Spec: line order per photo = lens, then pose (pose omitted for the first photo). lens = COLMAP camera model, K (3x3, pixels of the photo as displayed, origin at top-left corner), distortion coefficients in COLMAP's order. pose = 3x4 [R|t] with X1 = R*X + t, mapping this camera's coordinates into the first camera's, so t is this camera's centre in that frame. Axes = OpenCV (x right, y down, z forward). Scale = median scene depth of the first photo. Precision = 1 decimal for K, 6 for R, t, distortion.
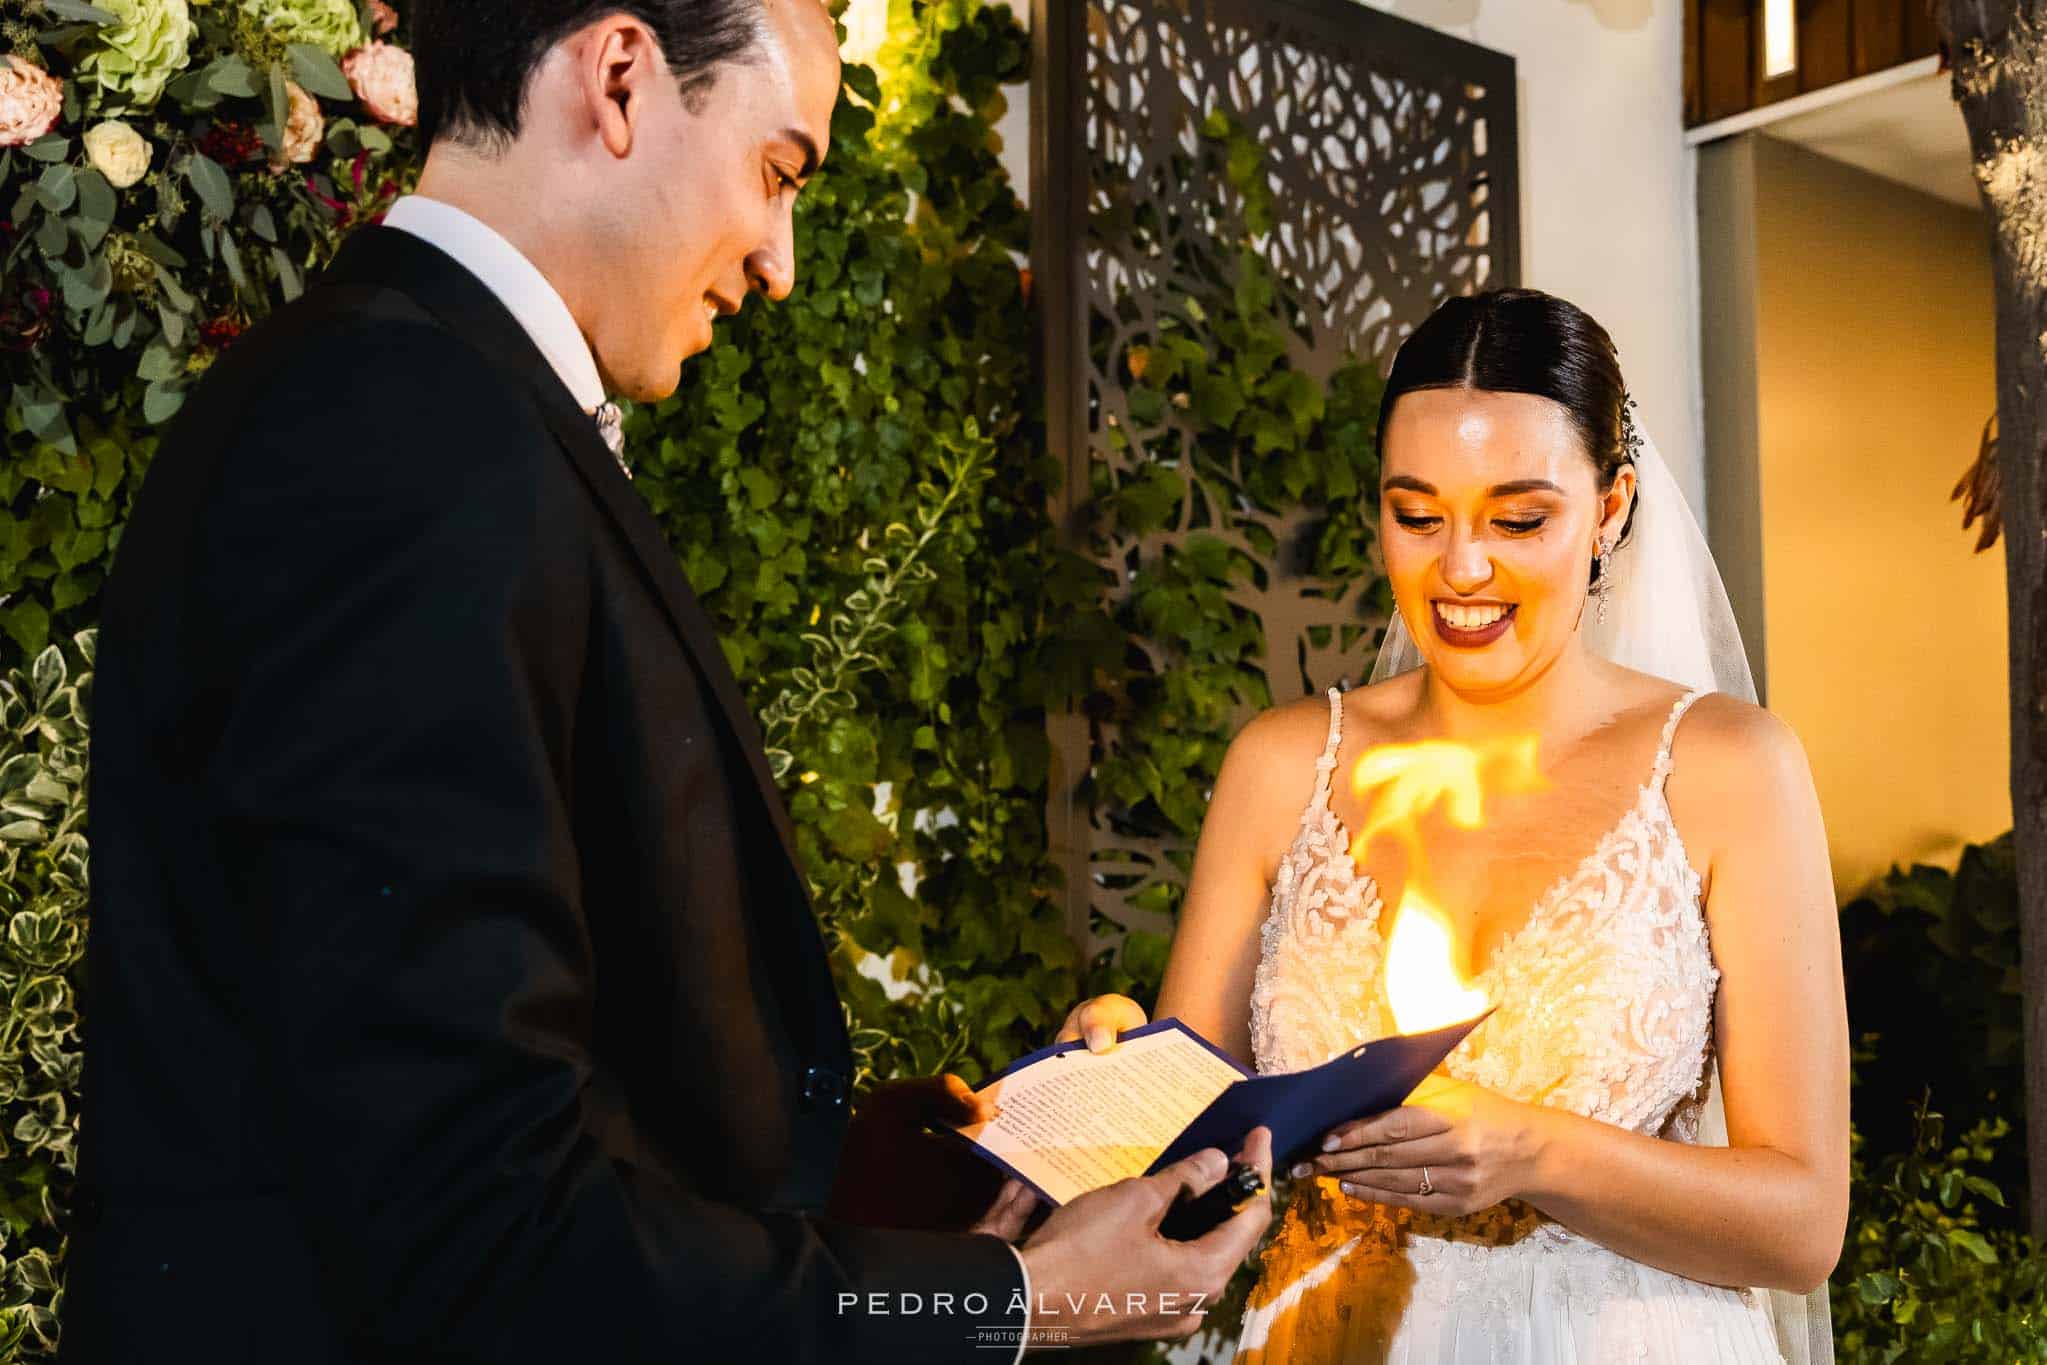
lens RADIAL K [[2676.3, 0, 1137.2], [0, 2676.3, 713.6], [0, 0, 1]] dist [-0.011048, 0.000000]
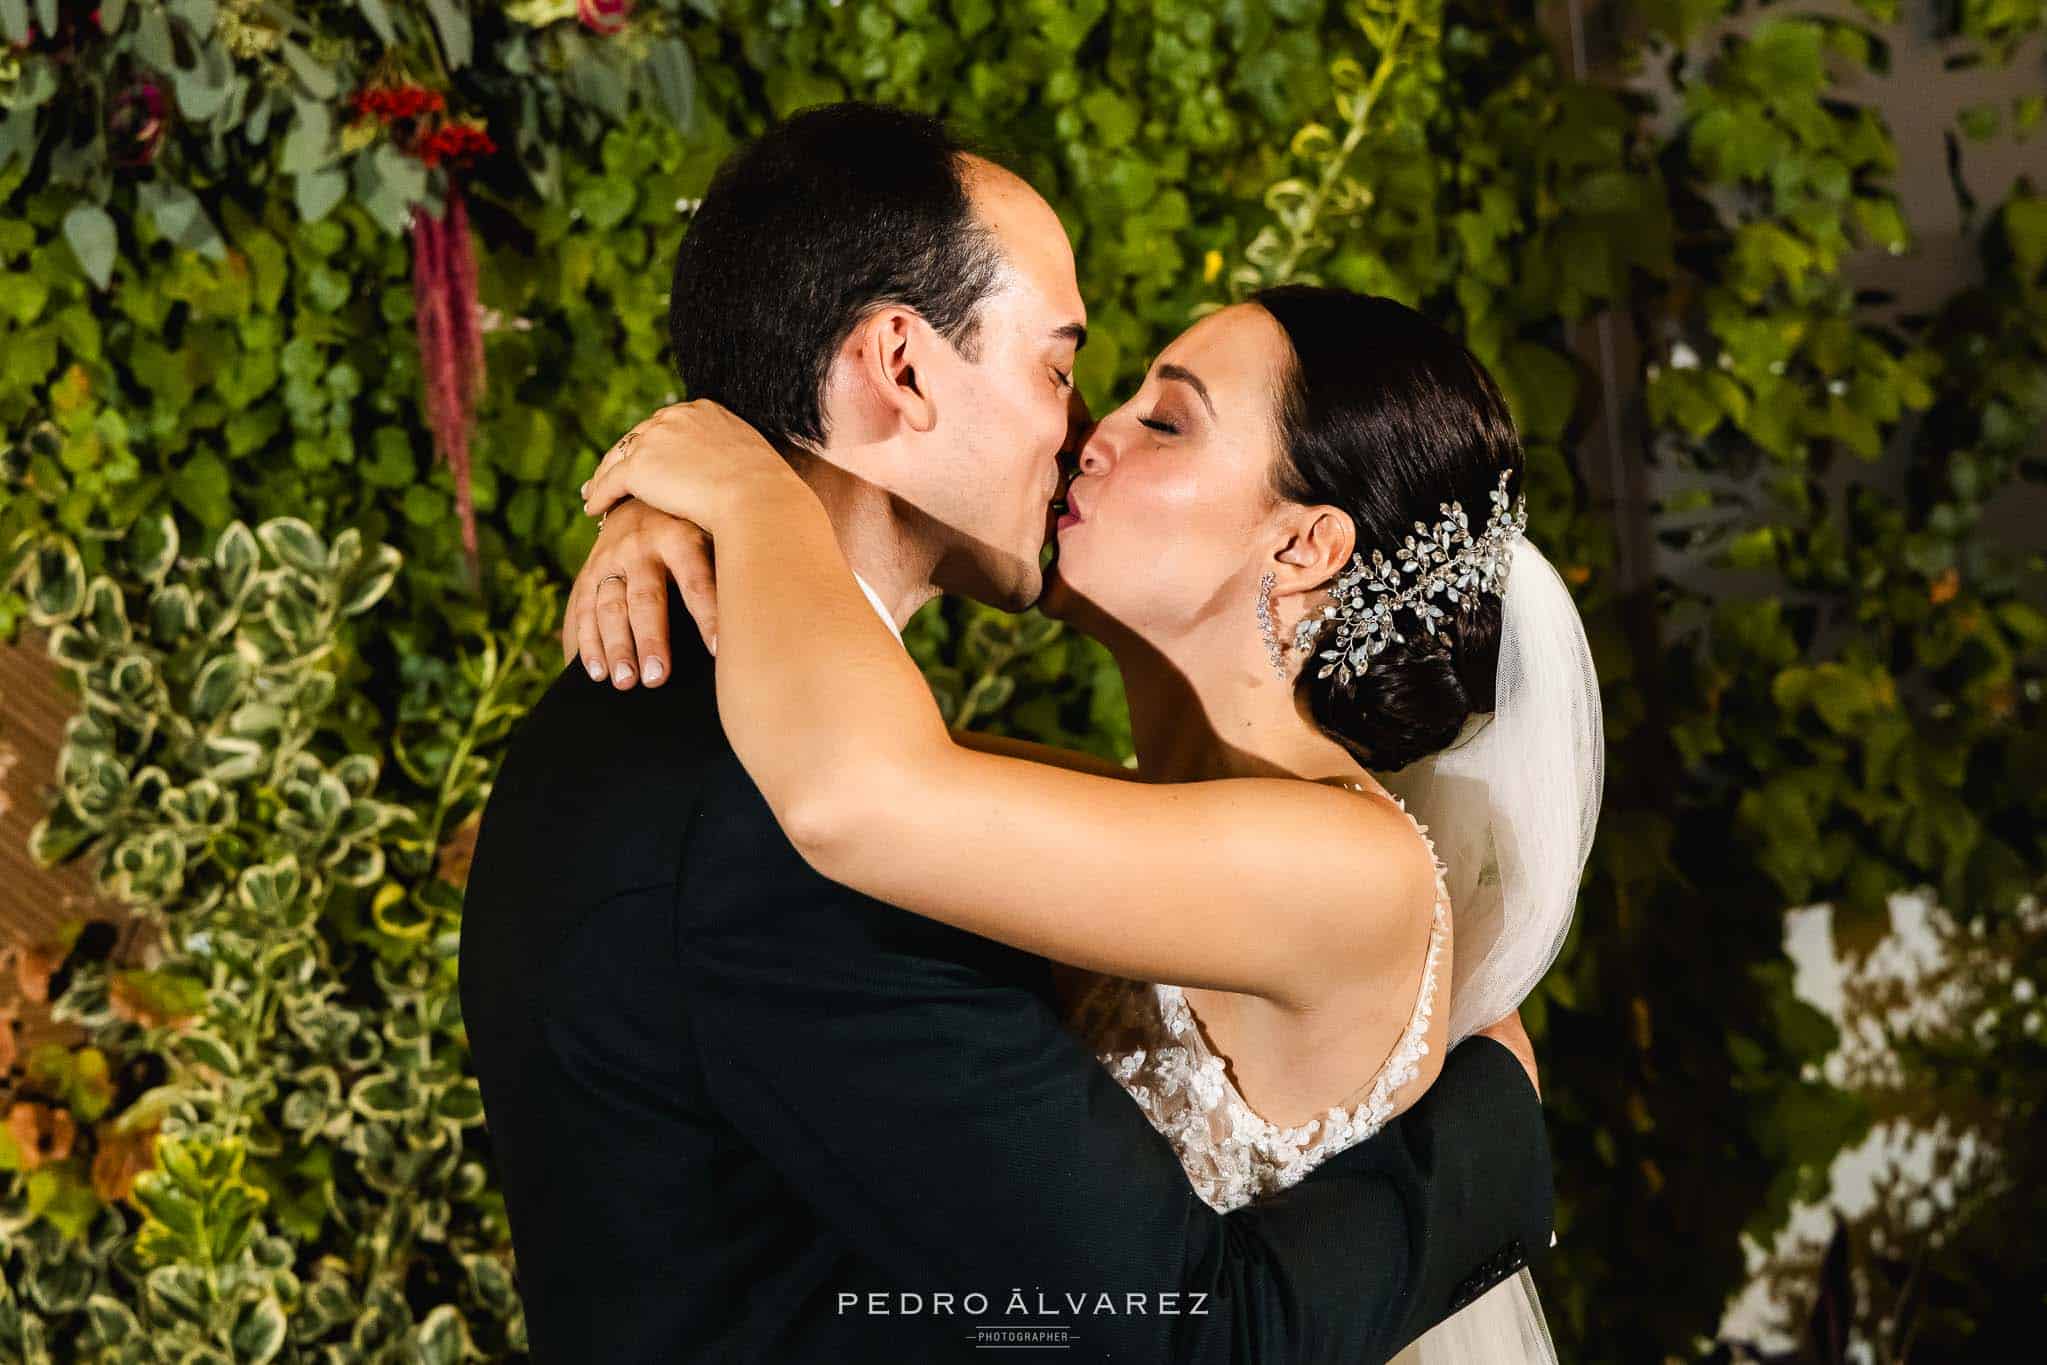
lens RADIAL K [[4270.6, 0, 1026.4], [0, 4270.6, 690.4], [0, 0, 1]] dist [-0.001145, 0.000000]
pose [[0.970436, -0.078635, -0.228189, 0.089016], [0.121785, 0.975791, 0.181661, -0.146252], [0.208379, -0.204080, 0.956519, -0.145629]]
